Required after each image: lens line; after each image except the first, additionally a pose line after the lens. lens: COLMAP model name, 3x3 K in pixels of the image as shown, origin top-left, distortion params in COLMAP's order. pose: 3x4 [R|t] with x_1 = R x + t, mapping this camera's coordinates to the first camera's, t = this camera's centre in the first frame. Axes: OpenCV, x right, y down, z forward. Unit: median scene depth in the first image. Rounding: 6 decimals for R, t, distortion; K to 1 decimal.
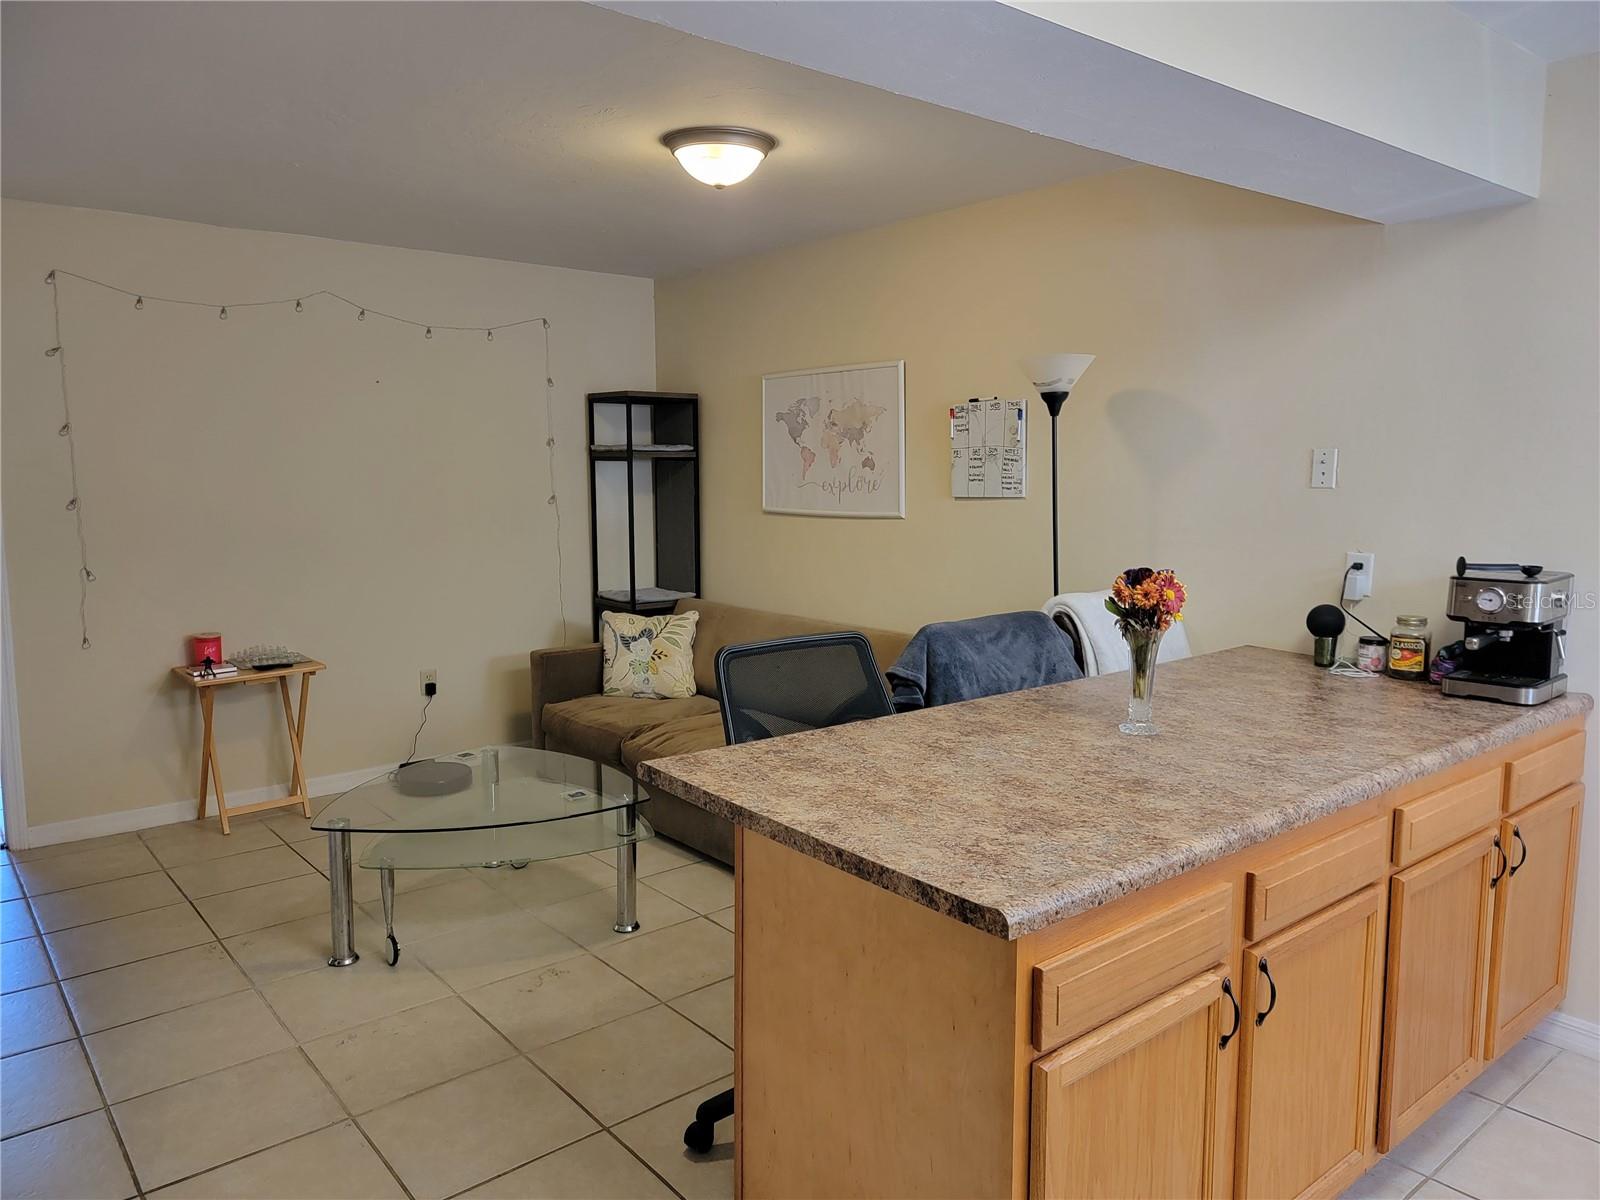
lens RADIAL K [[1107.3, 0, 811.1], [0, 1107.3, 594.8], [0, 0, 1]] dist [0.078626, -0.063021]
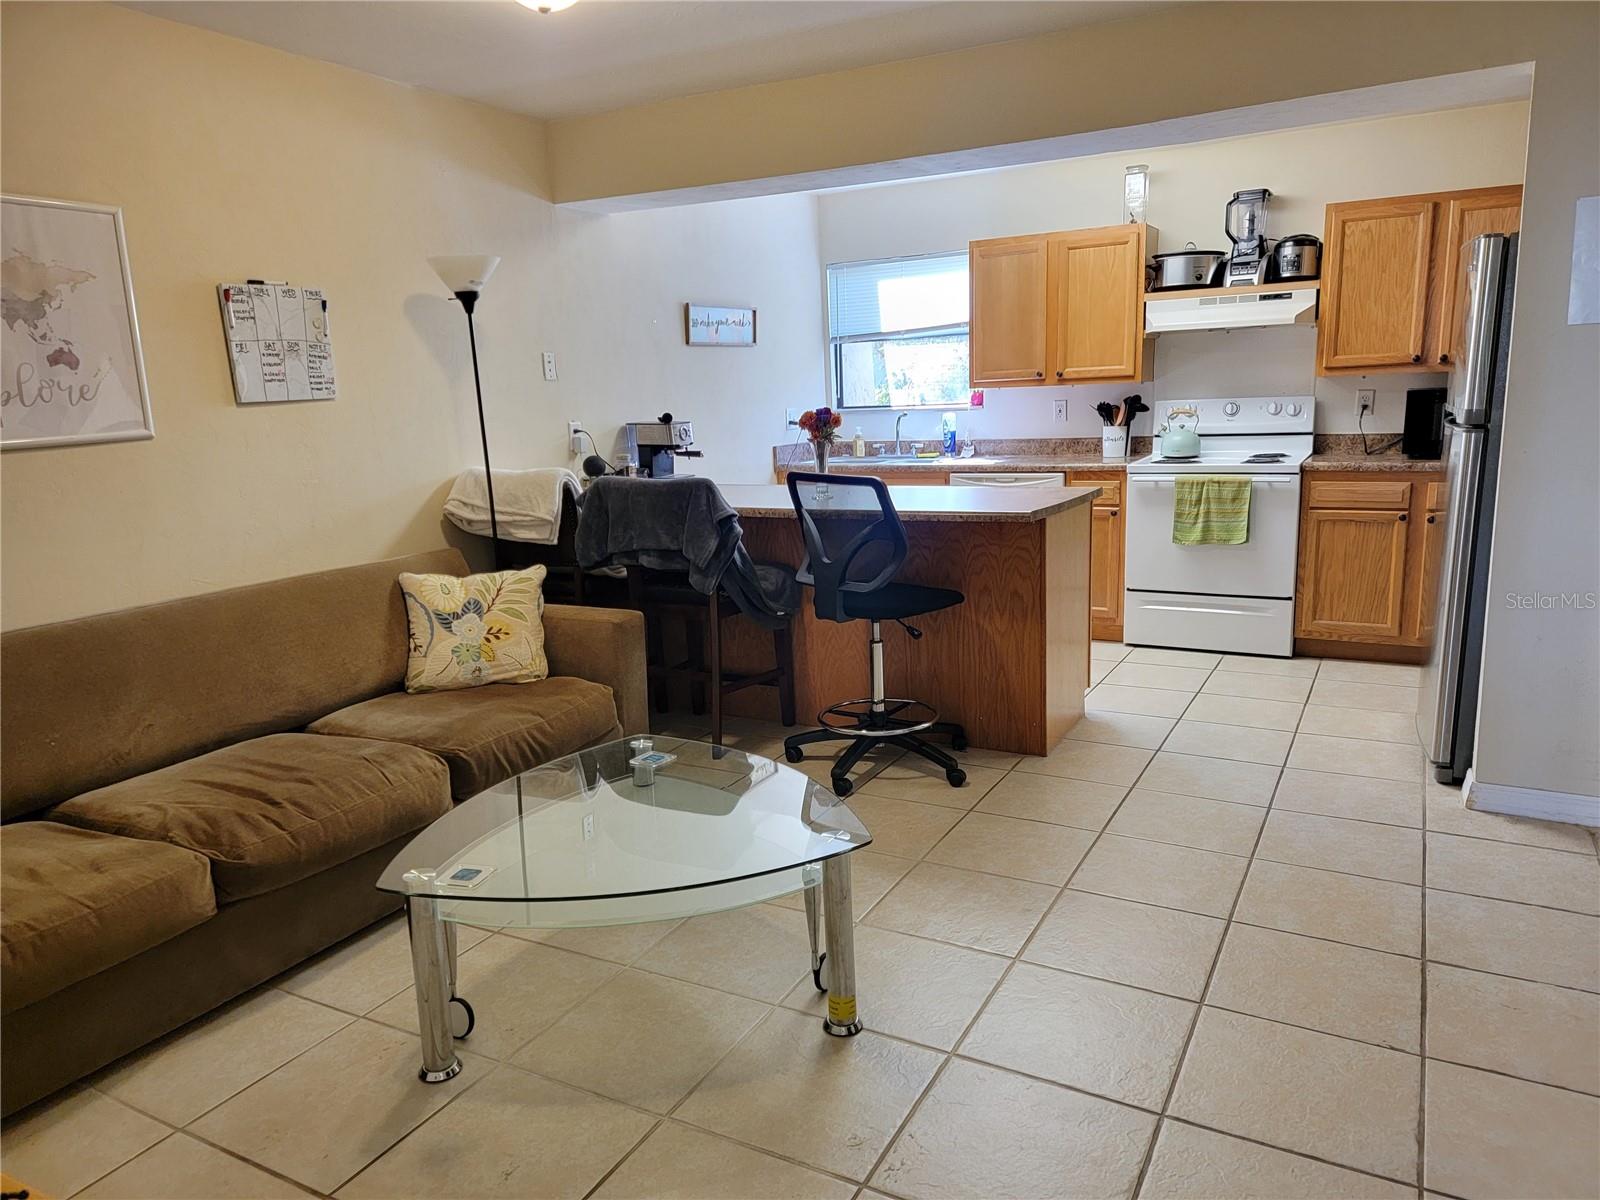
lens RADIAL K [[1107.3, 0, 796.9], [0, 1107.3, 611.5], [0, 0, 1]] dist [0.078626, -0.063021]
pose [[-0.365043, -0.172508, 0.914869, -1.008772], [0.145917, 0.959937, 0.239228, -0.102923], [-0.919485, 0.220823, -0.325246, 1.200341]]
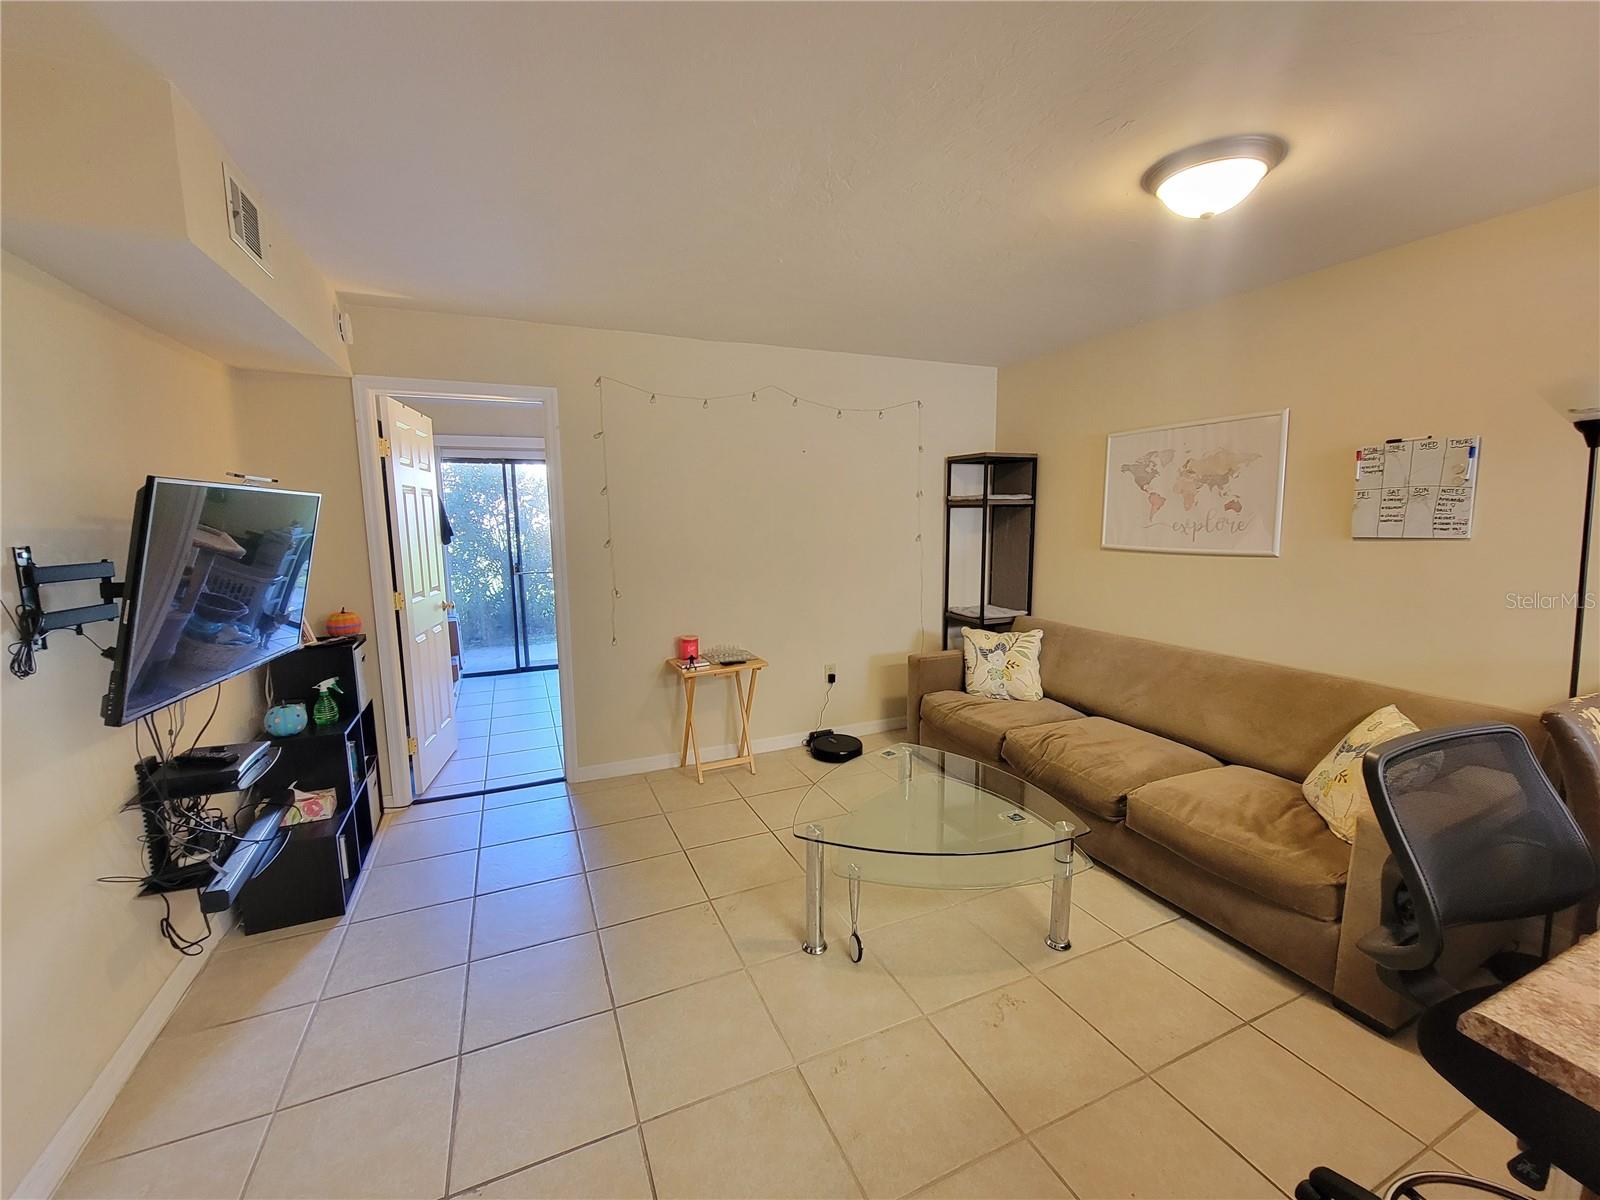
lens RADIAL K [[653.2, 0, 804.4], [0, 653.2, 603.9], [0, 0, 1]] dist [-0.003873, 0.000023]
pose [[0.962168, 0.027893, -0.271025, -0.251864], [-0.022419, 0.999478, 0.023274, -0.037917], [0.271533, -0.016317, 0.962291, 0.364090]]
